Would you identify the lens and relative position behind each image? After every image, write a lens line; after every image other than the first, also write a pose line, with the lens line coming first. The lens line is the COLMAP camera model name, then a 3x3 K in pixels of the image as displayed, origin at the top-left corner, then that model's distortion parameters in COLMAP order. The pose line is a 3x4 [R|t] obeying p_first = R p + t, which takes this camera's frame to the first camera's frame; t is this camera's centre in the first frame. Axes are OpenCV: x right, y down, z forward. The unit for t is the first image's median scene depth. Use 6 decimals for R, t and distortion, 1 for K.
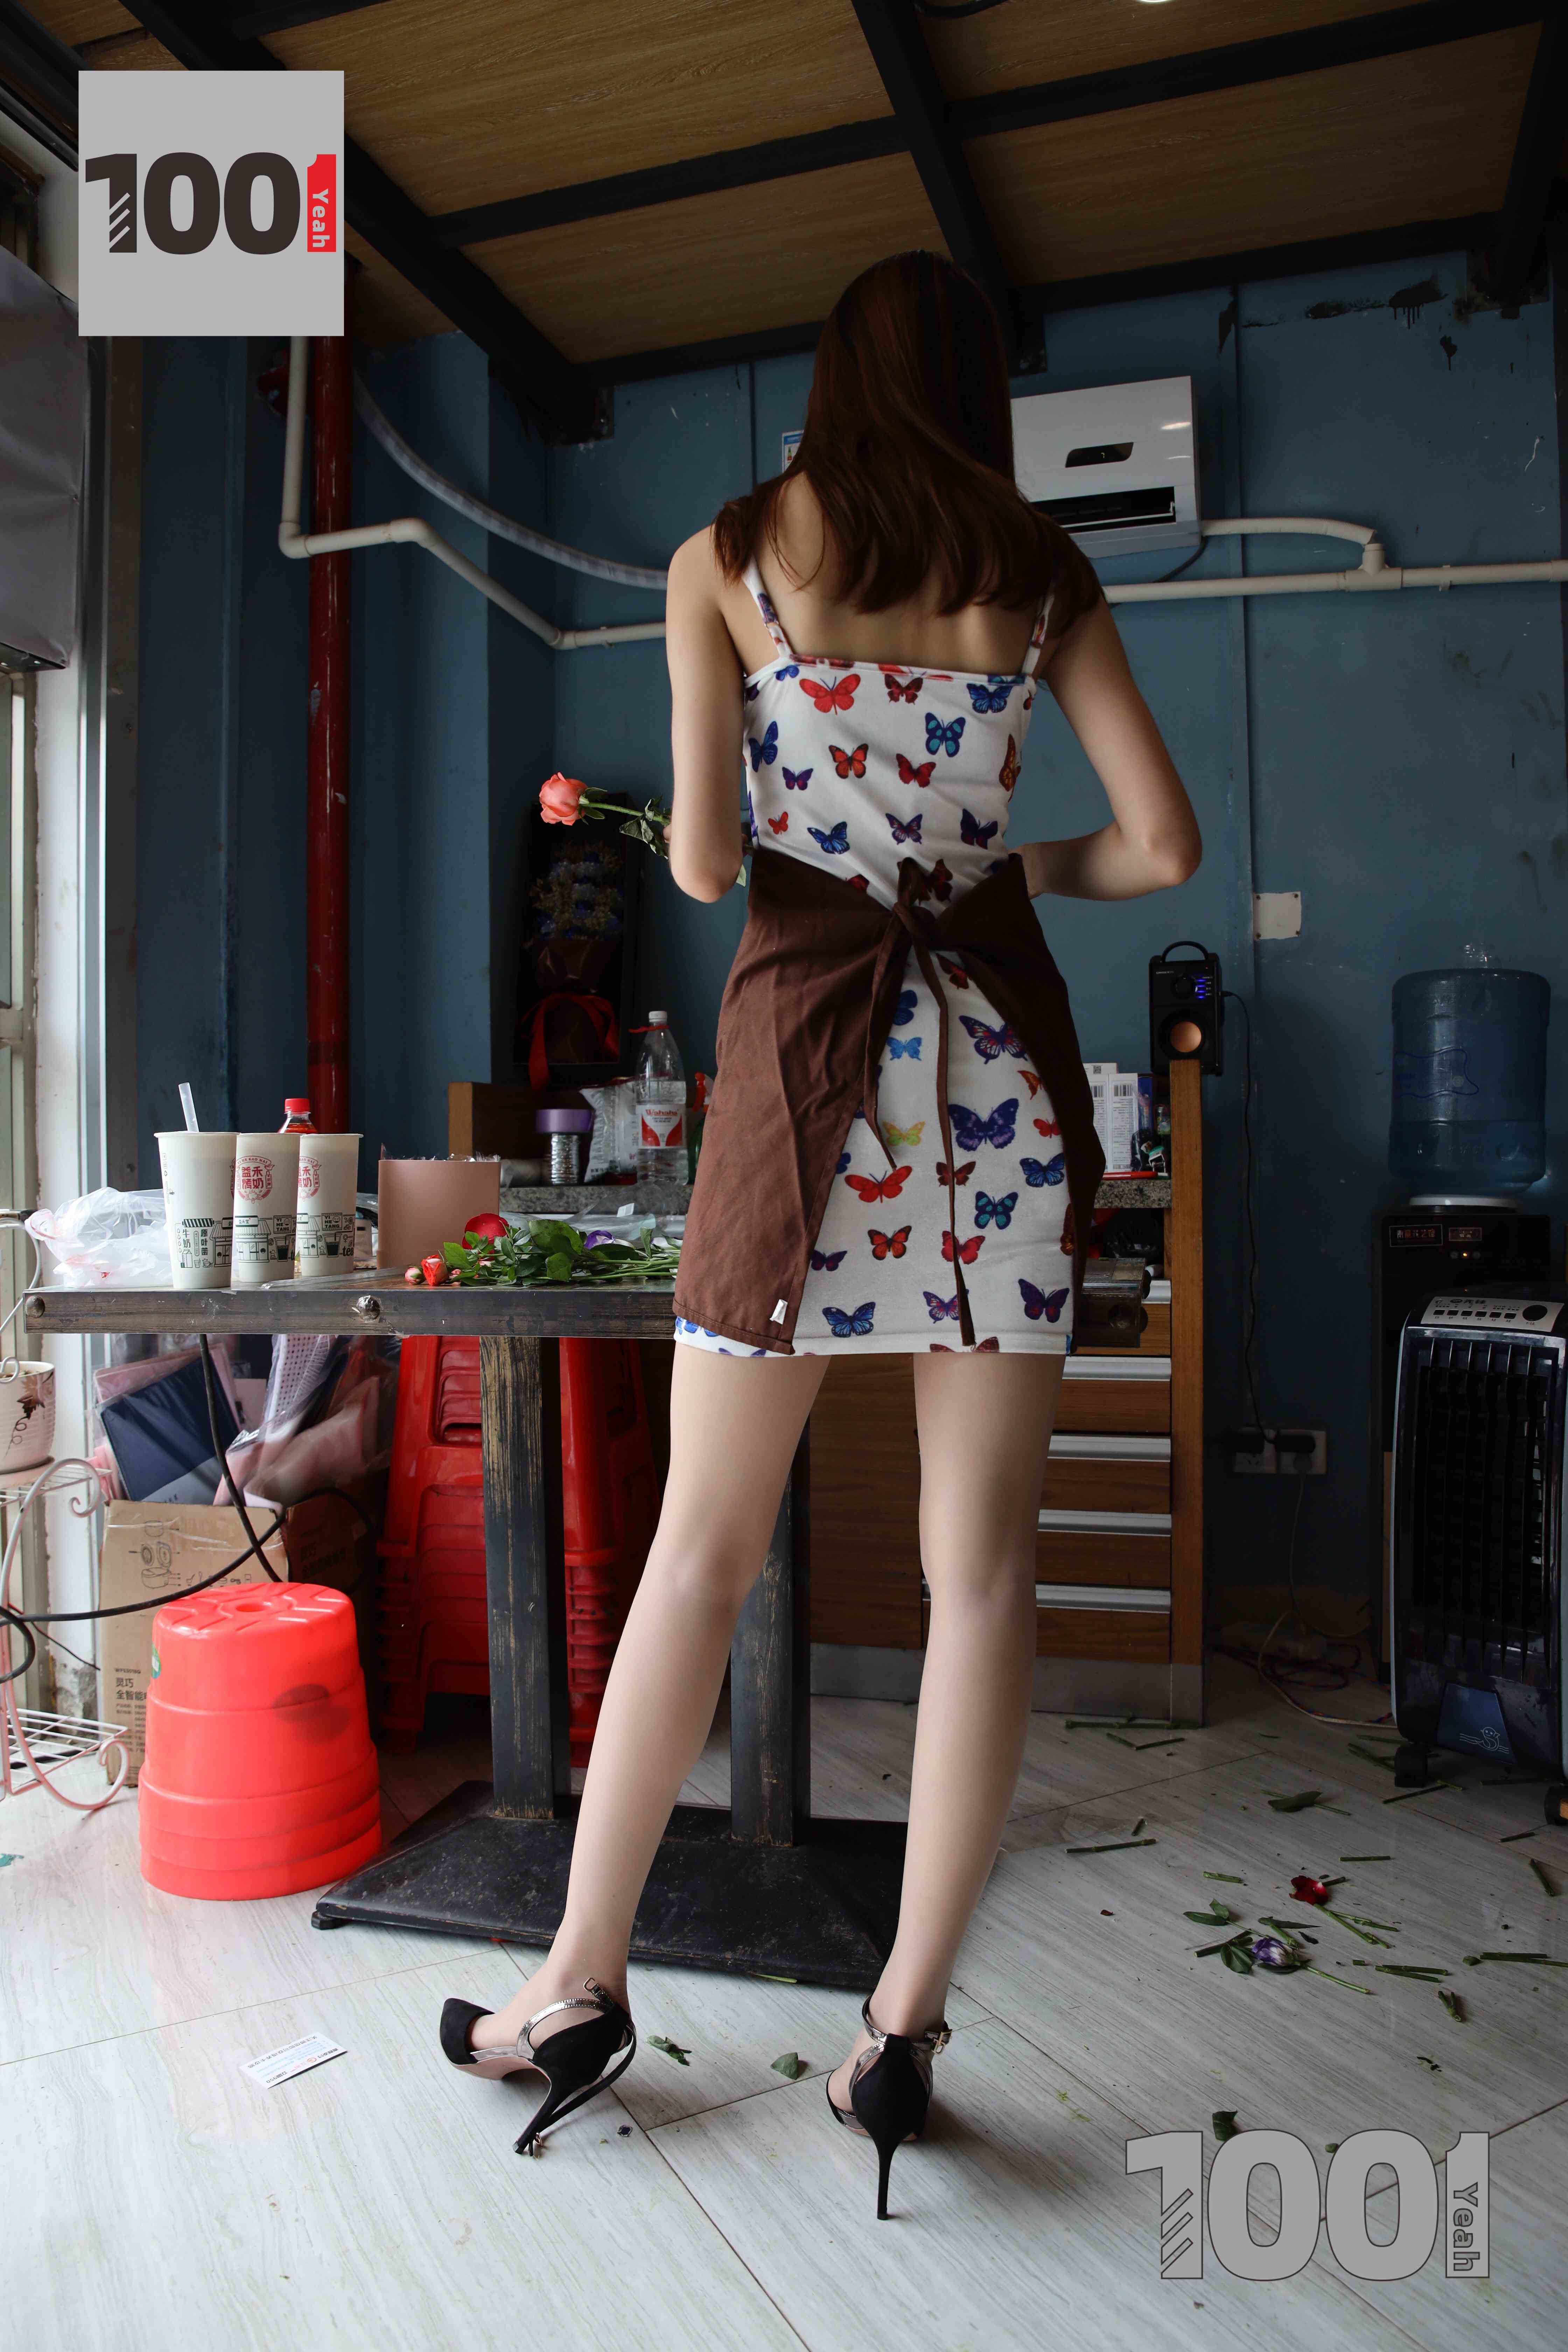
lens RADIAL K [[1567.9, 0, 784.0], [0, 1567.9, 1176.0], [0, 0, 1]] dist [-0.132653, 0.078911]
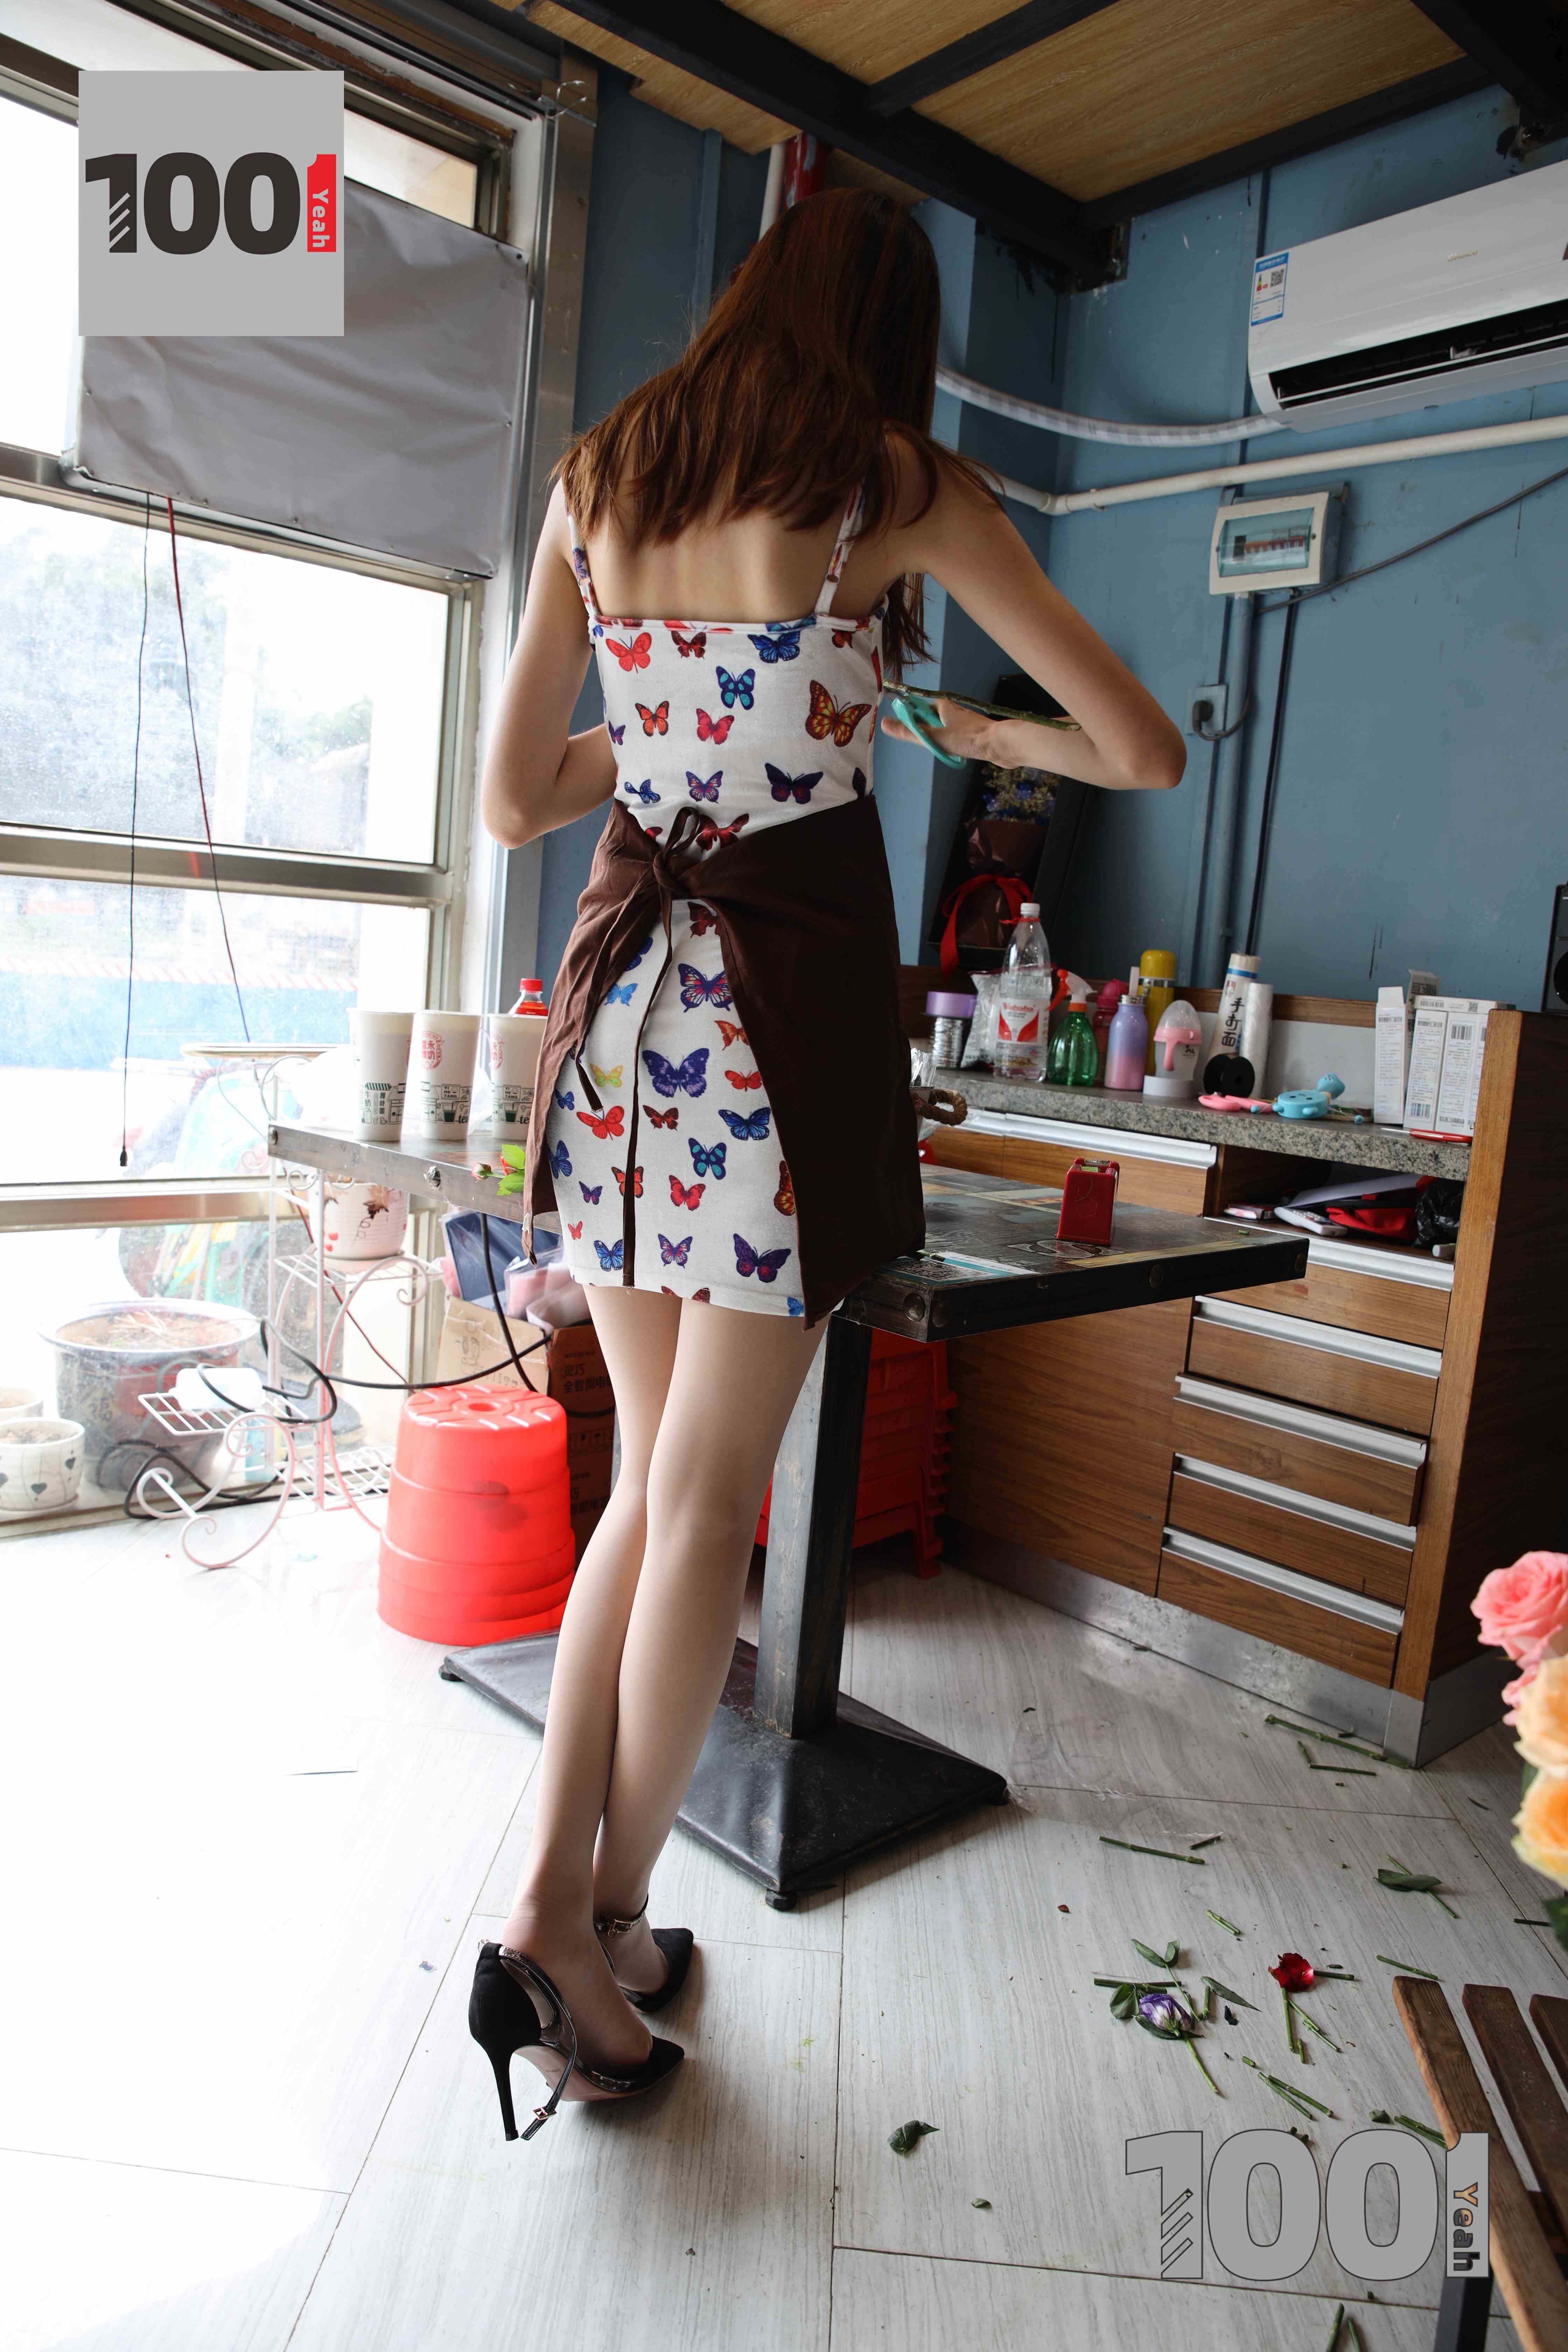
lens RADIAL K [[1567.9, 0, 784.0], [0, 1567.9, 1176.0], [0, 0, 1]] dist [-0.132653, 0.078911]
pose [[0.850397, 0.144947, -0.505782, 0.448088], [-0.088782, 0.987051, 0.133595, -0.078151], [0.518596, -0.068705, 0.852254, 0.113977]]
